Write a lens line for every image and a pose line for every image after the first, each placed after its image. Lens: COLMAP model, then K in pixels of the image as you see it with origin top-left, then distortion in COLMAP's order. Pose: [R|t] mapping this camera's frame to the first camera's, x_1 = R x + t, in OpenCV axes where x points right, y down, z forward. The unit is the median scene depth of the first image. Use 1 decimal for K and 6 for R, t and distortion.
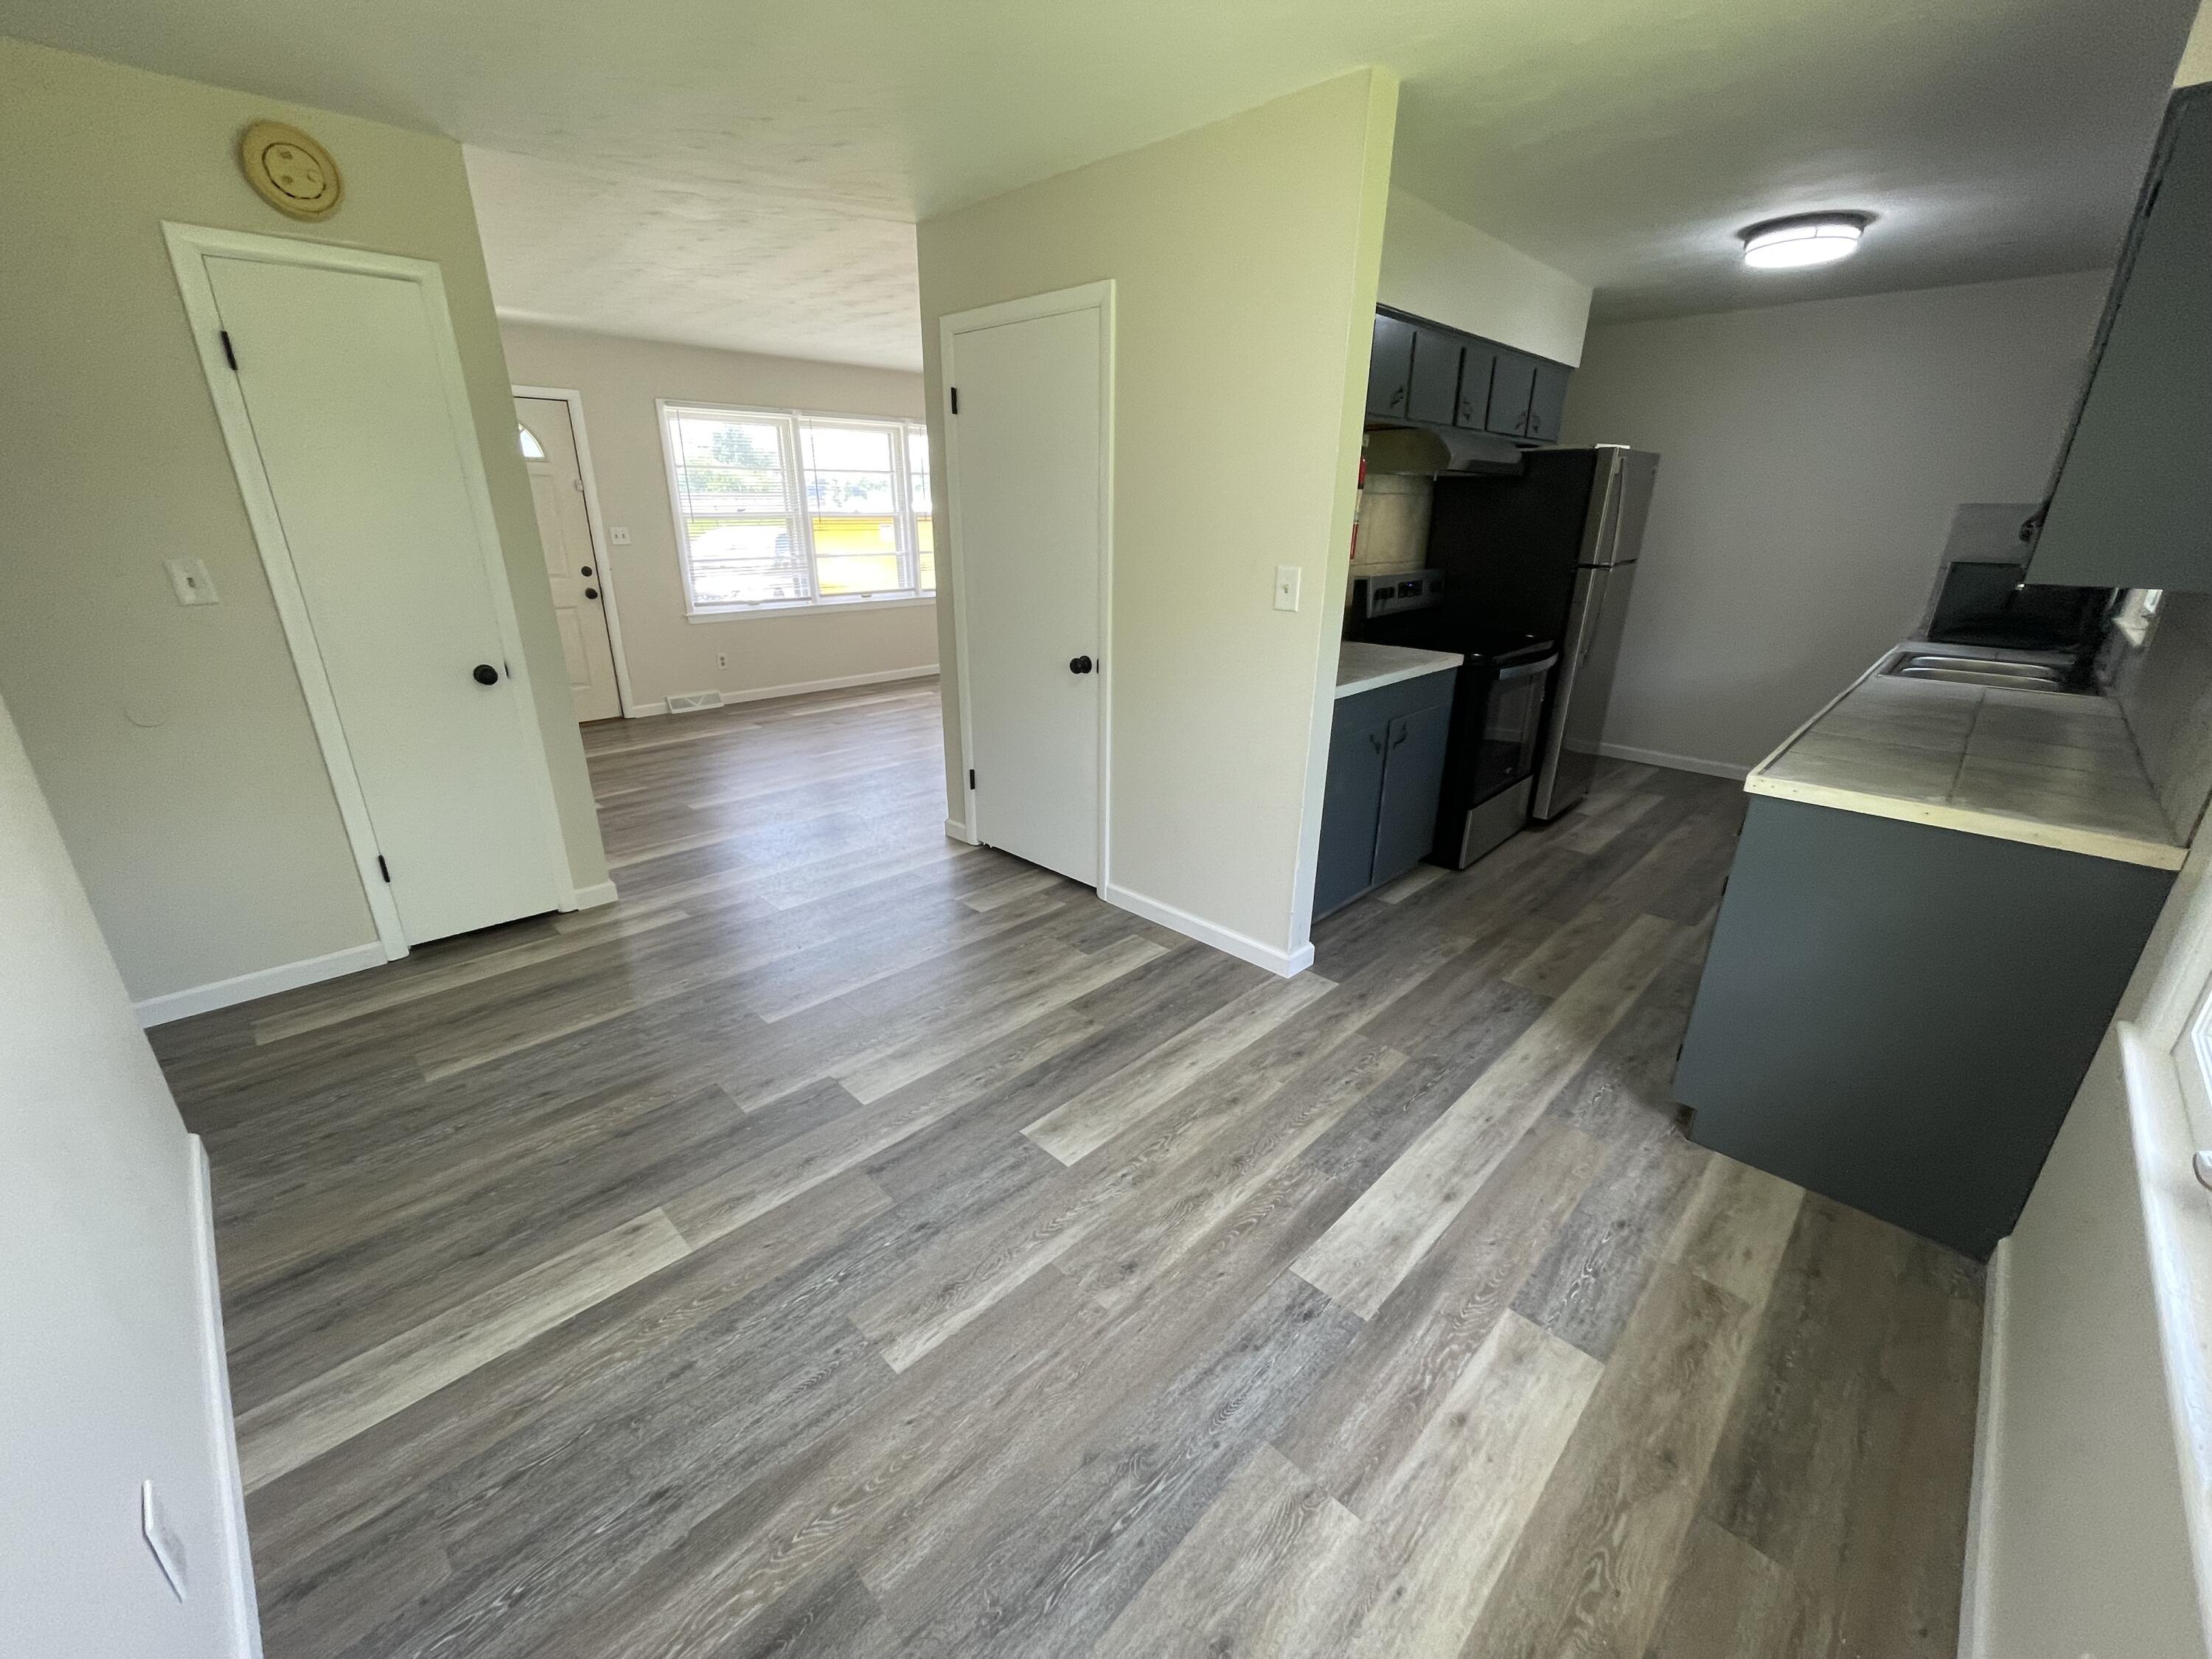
lens RADIAL K [[892.2, 0, 1102.3], [0, 892.2, 836.9], [0, 0, 1]] dist [-0.001110, -0.000219]
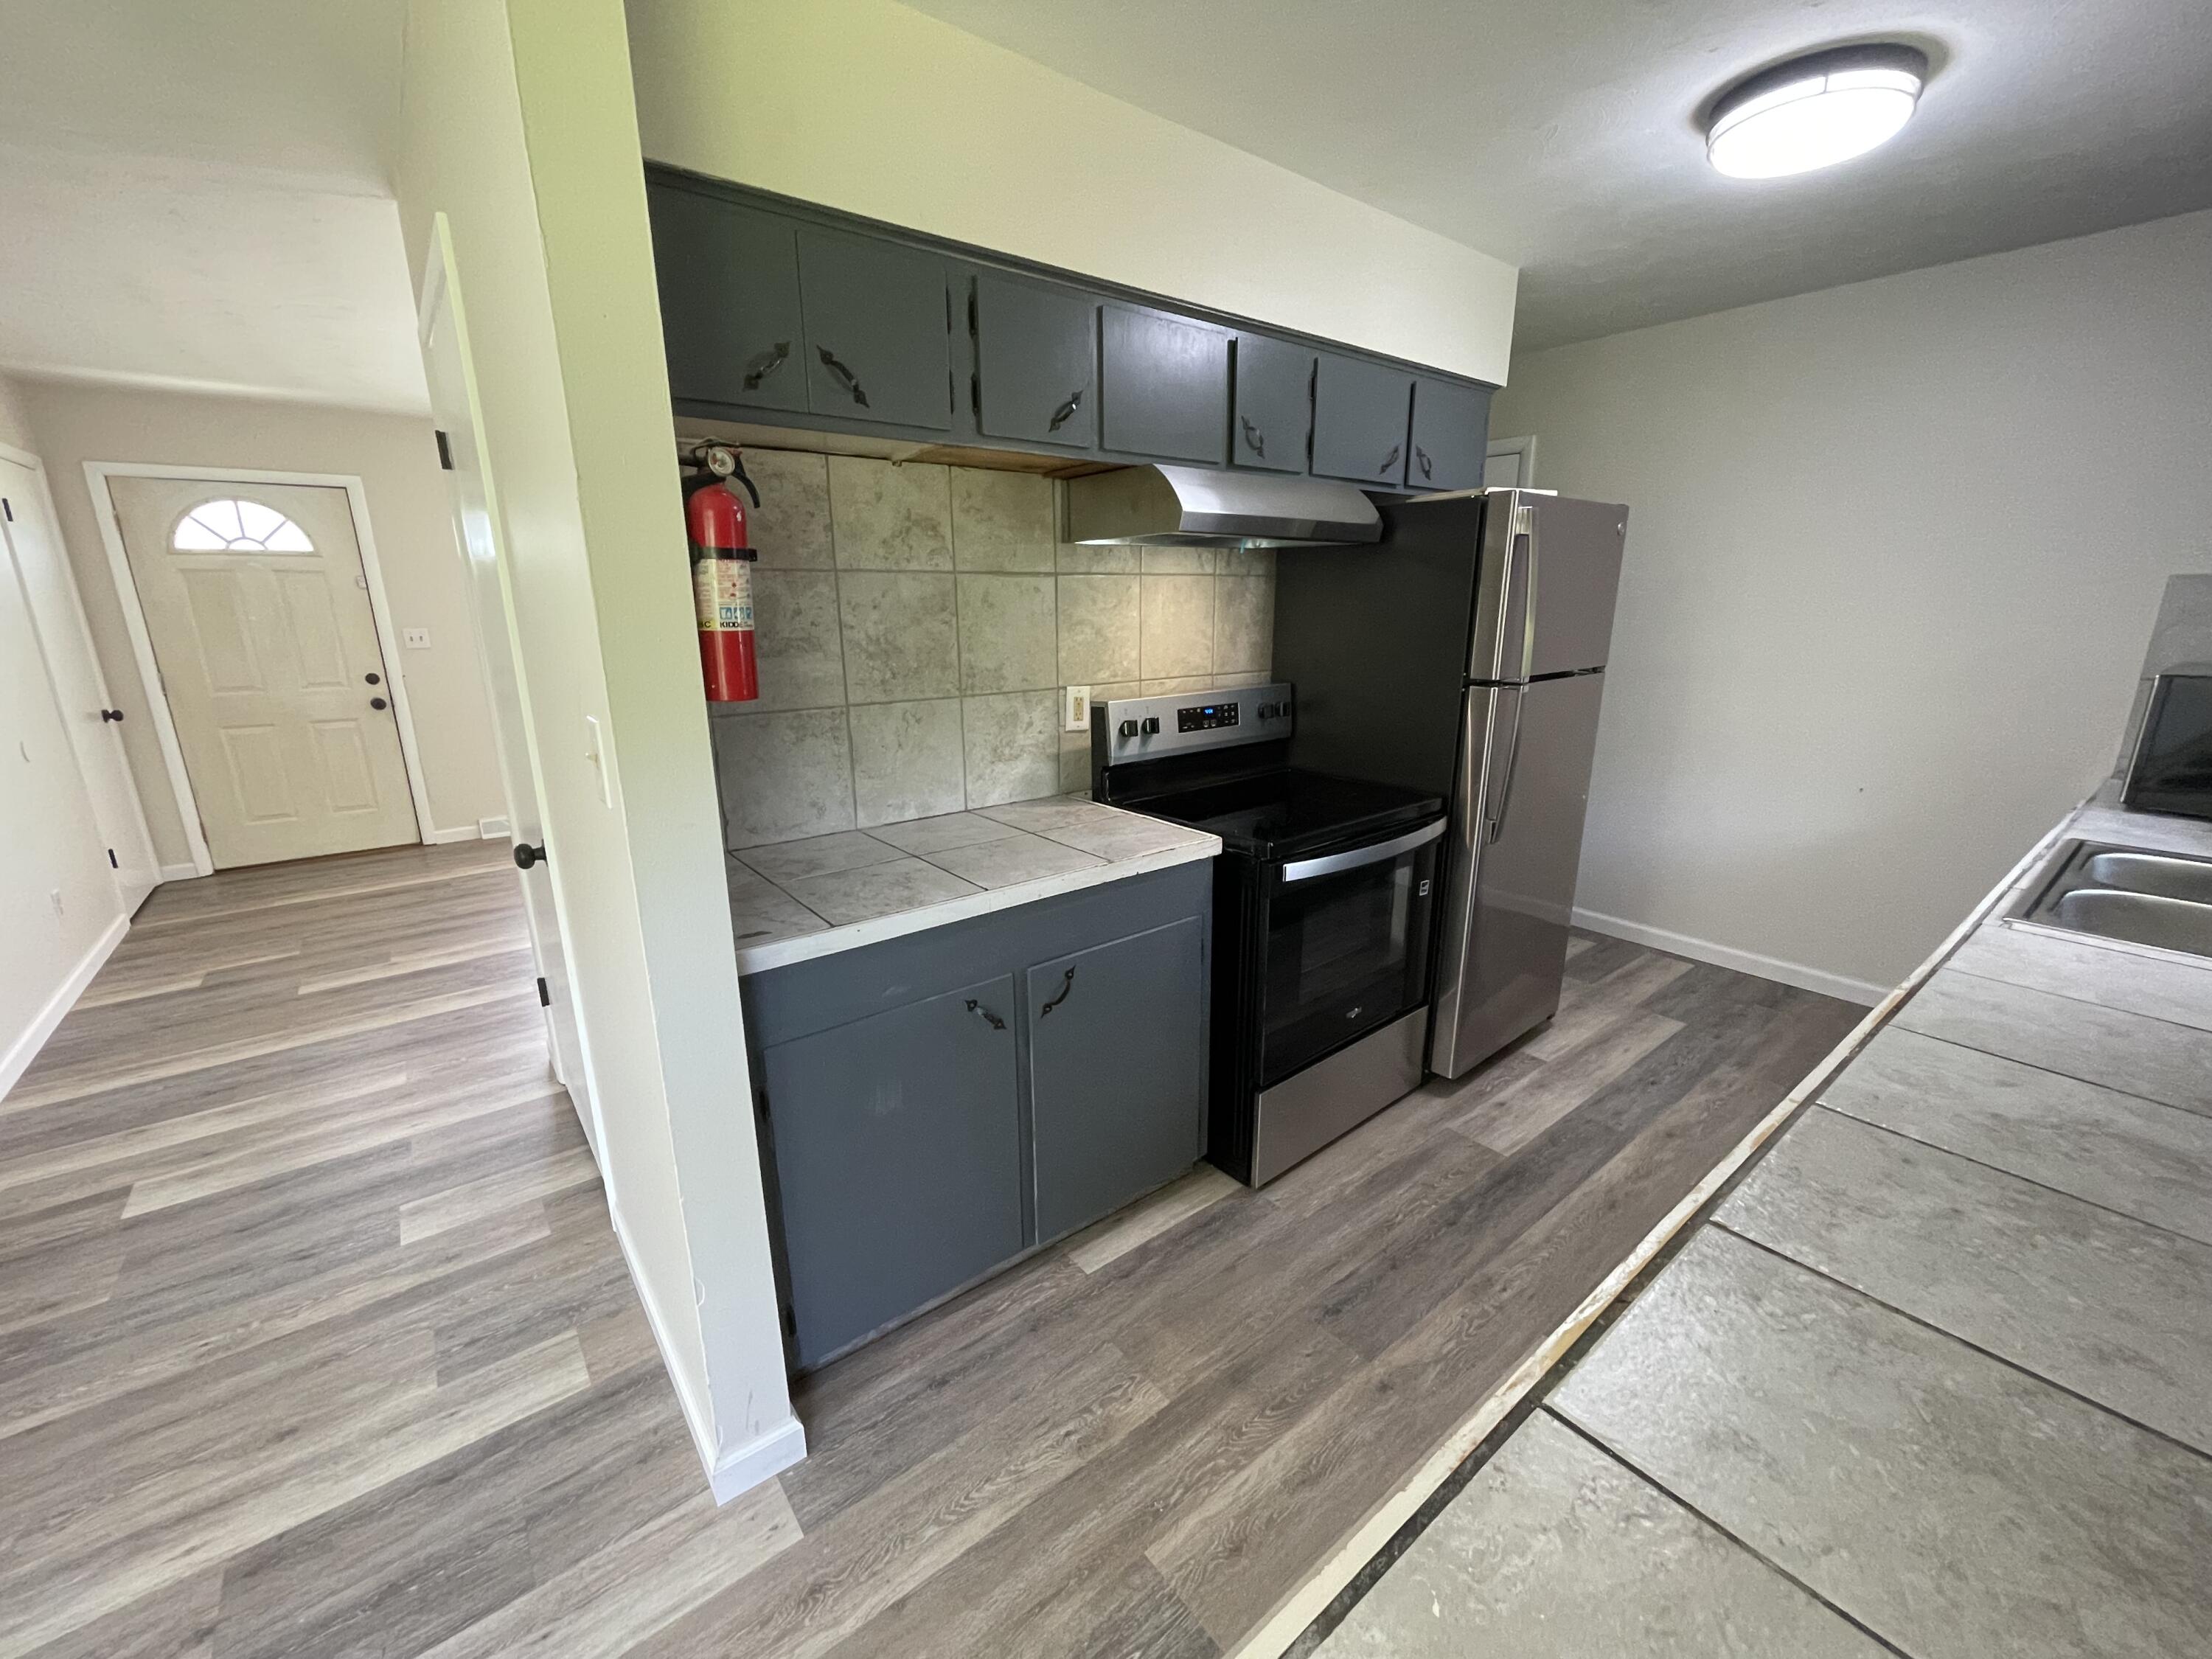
lens RADIAL K [[892.2, 0, 1102.3], [0, 892.2, 836.9], [0, 0, 1]] dist [-0.001110, -0.000219]
pose [[0.992364, 0.019259, -0.121833, 0.359558], [-0.030518, 0.995362, -0.091231, -0.134140], [0.119511, 0.094253, 0.988349, 0.373103]]
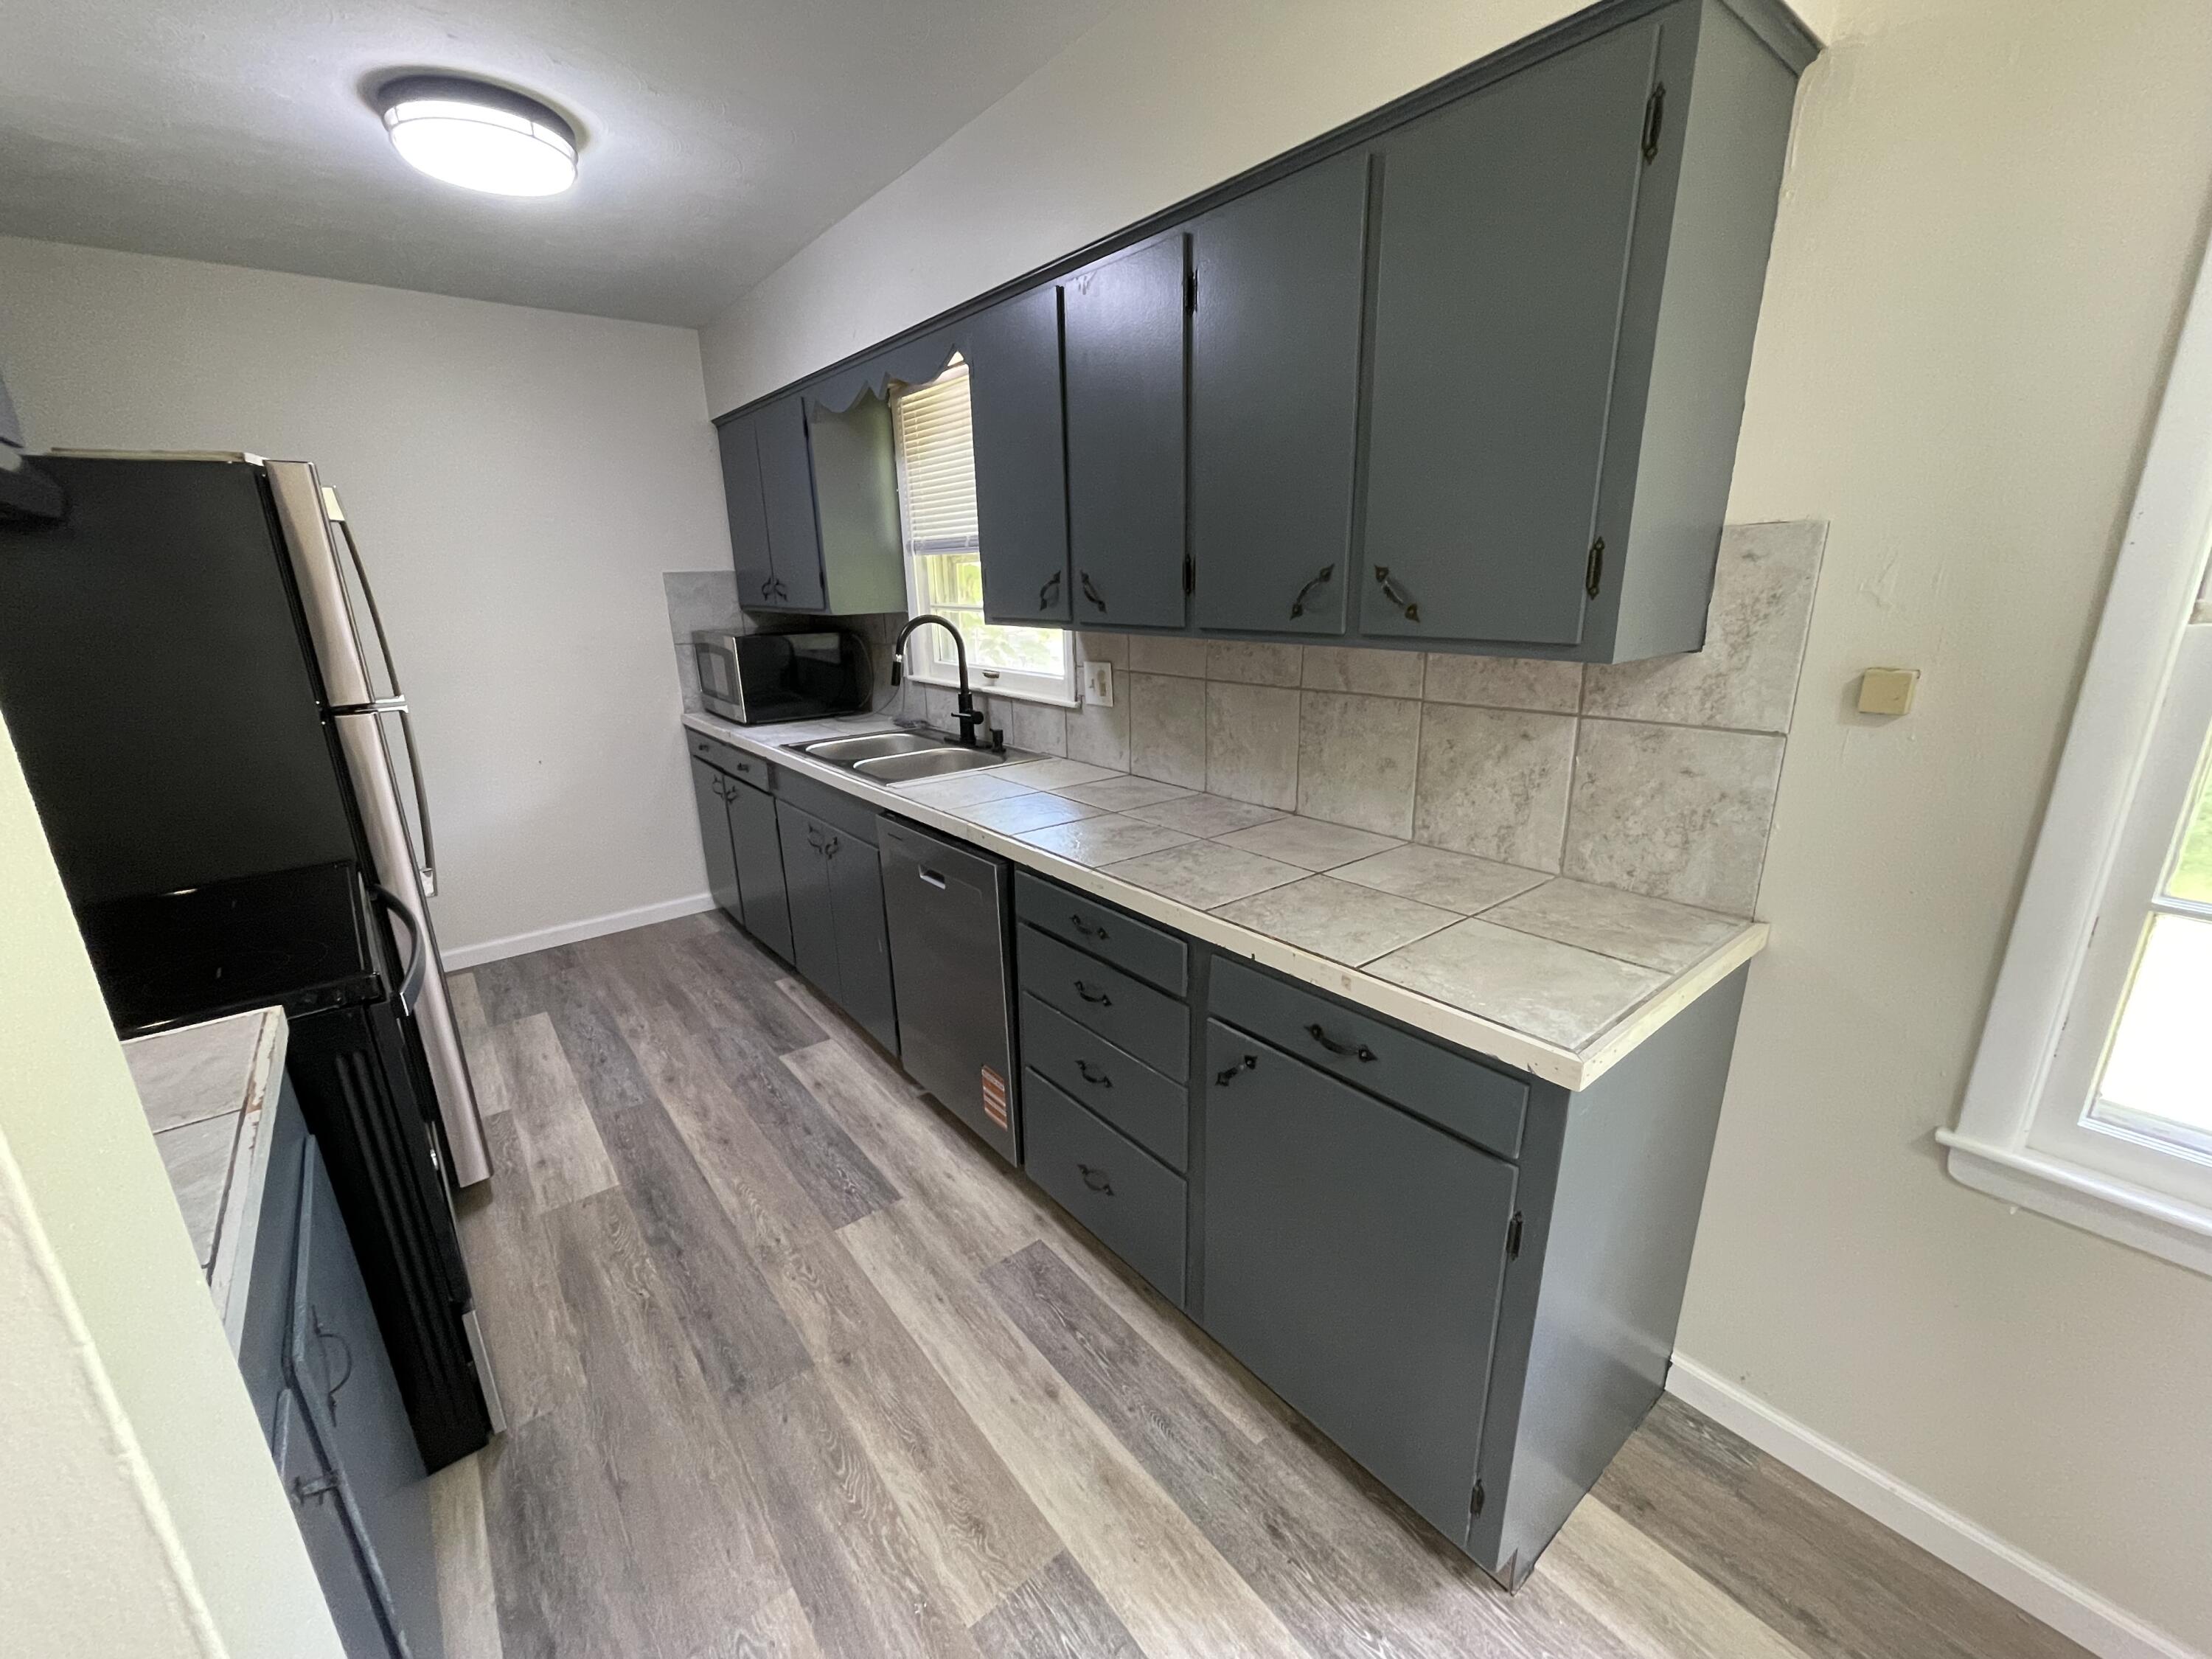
lens RADIAL K [[892.2, 0, 1102.3], [0, 892.2, 836.9], [0, 0, 1]] dist [-0.001110, -0.000219]
pose [[0.117250, -0.292787, 0.948962, 0.116156], [0.368117, 0.900296, 0.232288, -0.203148], [-0.922357, 0.322093, 0.213339, 0.545867]]
